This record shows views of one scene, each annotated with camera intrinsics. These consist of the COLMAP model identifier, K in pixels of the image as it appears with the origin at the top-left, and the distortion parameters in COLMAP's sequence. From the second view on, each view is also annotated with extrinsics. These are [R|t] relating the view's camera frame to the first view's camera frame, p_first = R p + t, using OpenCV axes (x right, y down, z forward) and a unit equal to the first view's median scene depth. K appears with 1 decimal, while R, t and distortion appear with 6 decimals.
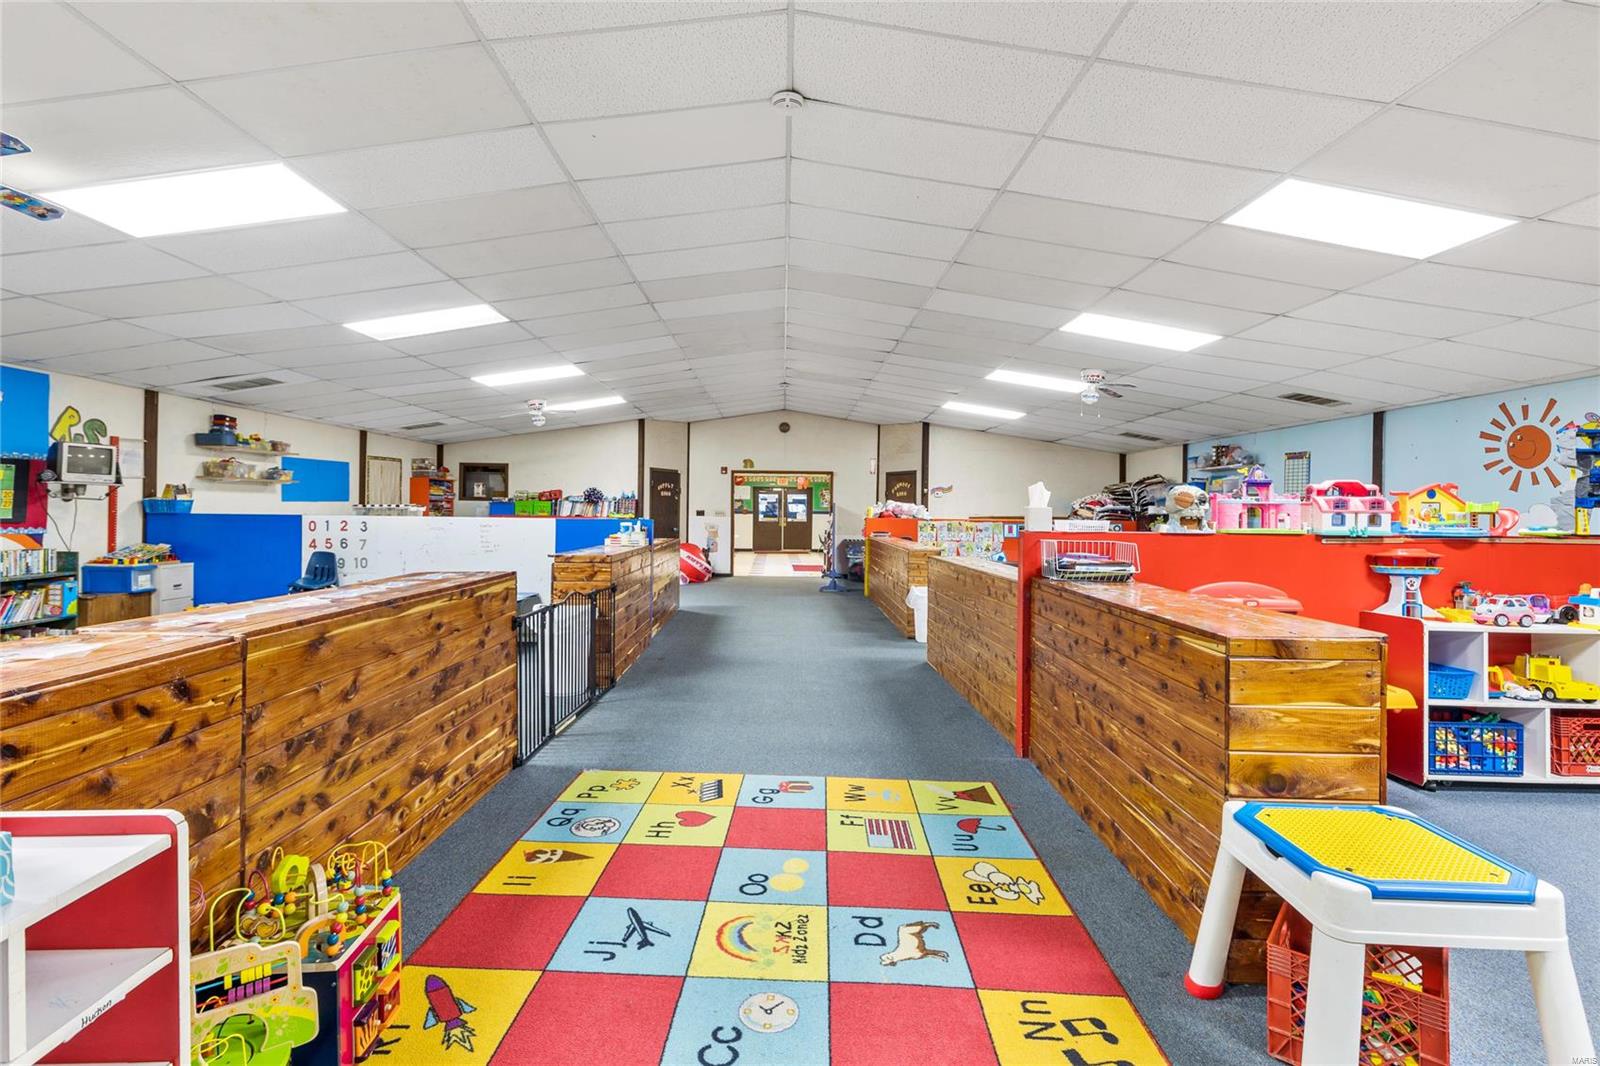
lens RADIAL K [[712.9, 0, 792.2], [0, 712.9, 504.3], [0, 0, 1]] dist [-0.017566, -0.000142]
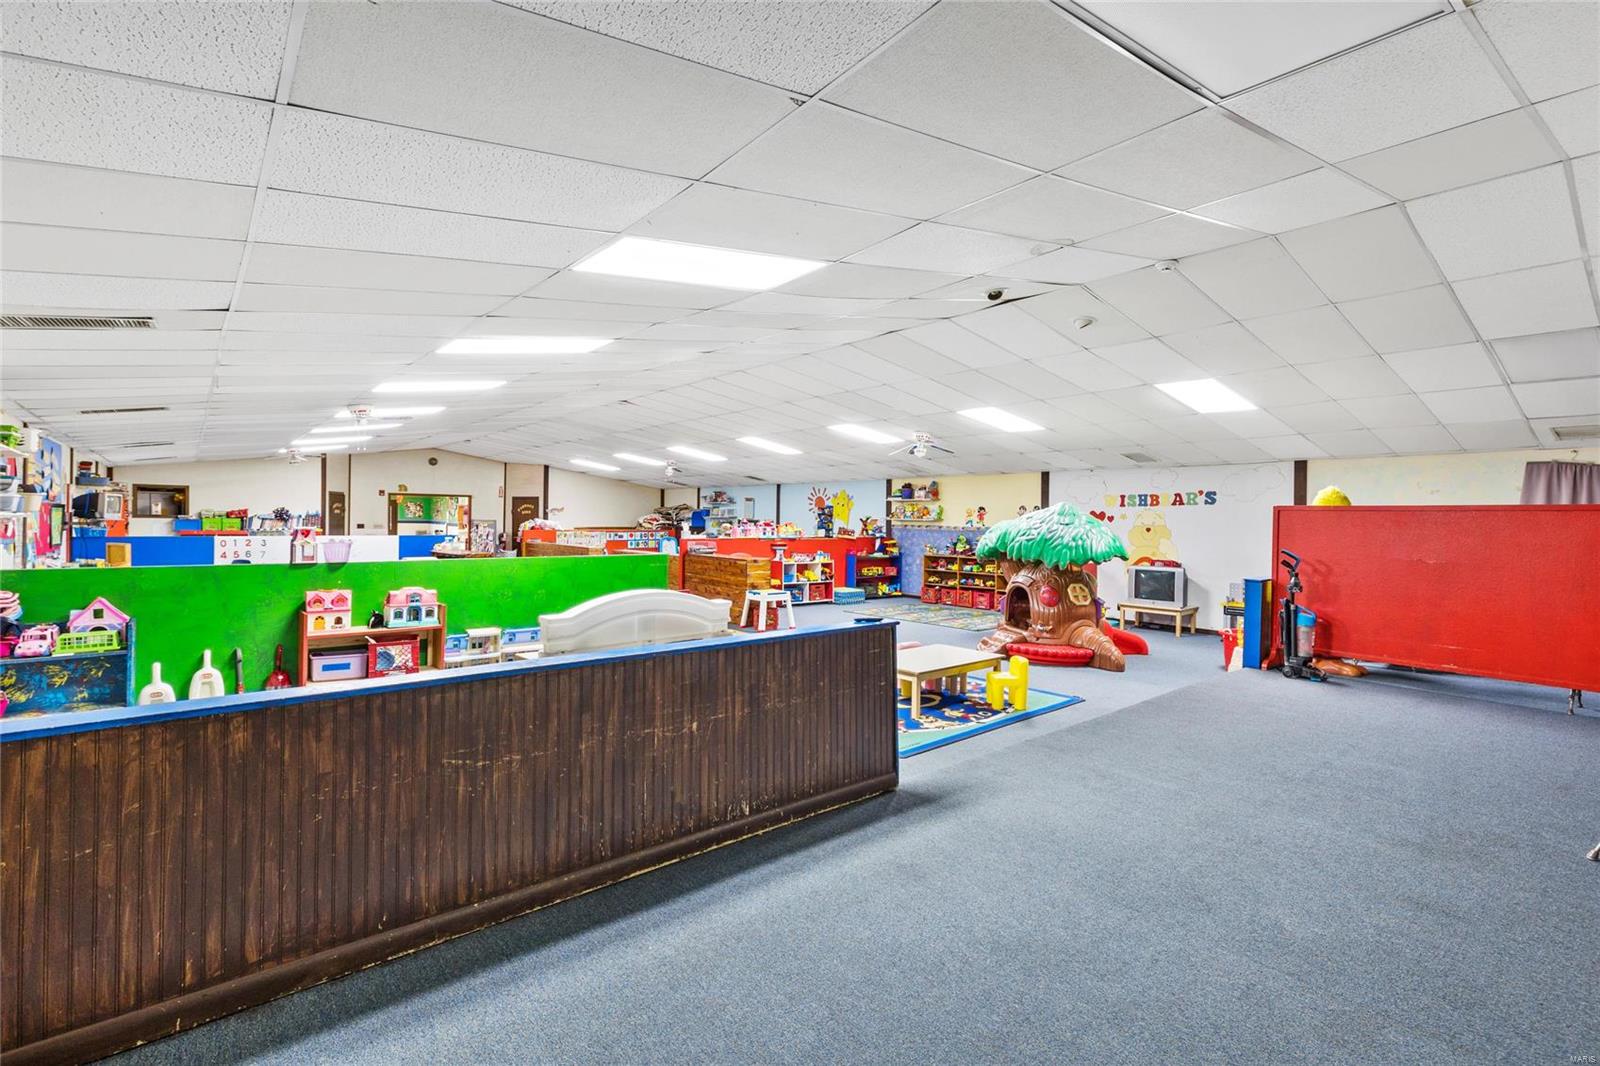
lens RADIAL K [[738.6, 0, 796.9], [0, 738.6, 519.8], [0, 0, 1]] dist [0.012380, 0.000028]
pose [[0.764528, -0.004231, 0.644576, -0.583179], [-0.009921, 0.999783, 0.018330, -0.046902], [-0.644514, -0.020408, 0.764320, -0.758919]]
